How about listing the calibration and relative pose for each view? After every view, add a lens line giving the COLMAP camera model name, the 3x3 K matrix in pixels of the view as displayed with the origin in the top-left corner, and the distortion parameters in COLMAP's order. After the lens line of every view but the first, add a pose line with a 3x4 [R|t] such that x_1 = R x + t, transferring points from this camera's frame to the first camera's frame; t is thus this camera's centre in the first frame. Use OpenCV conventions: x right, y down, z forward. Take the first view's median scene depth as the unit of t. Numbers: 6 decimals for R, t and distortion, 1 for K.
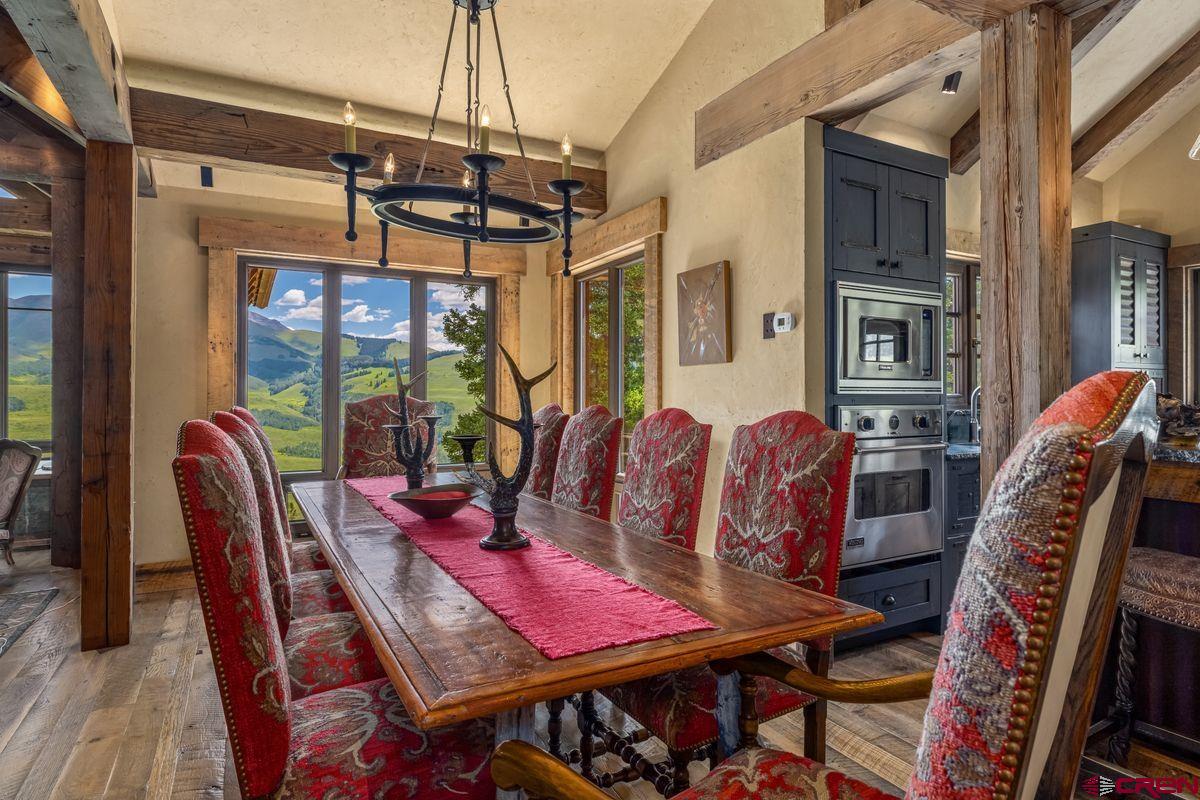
lens RADIAL K [[656.3, 0, 600.0], [0, 656.3, 400.0], [0, 0, 1]] dist [0.002438, 0.000465]
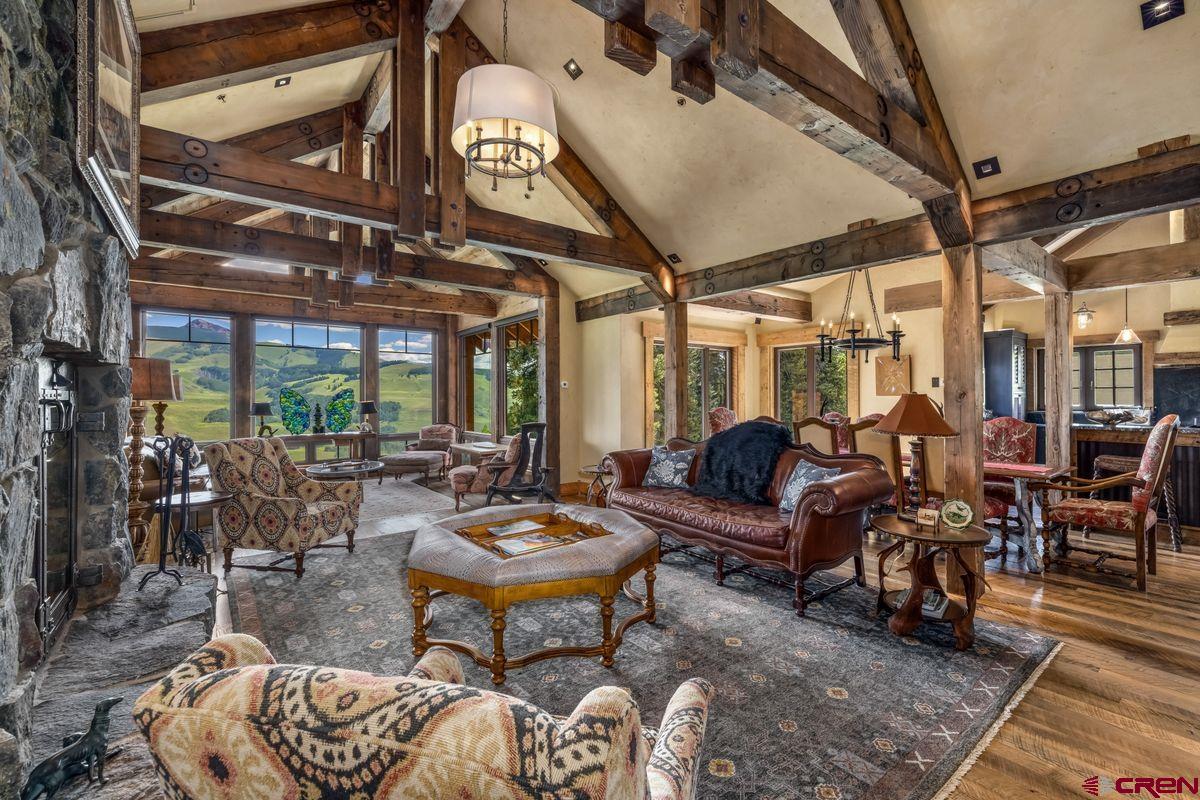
lens RADIAL K [[517.8, 0, 600.0], [0, 517.8, 400.0], [0, 0, 1]] dist [0.000224, -0.000126]
pose [[0.990434, -0.000627, 0.137989, -1.659282], [0.001078, 0.999994, -0.003196, -0.050567], [-0.137986, 0.003315, 0.990429, -1.024052]]
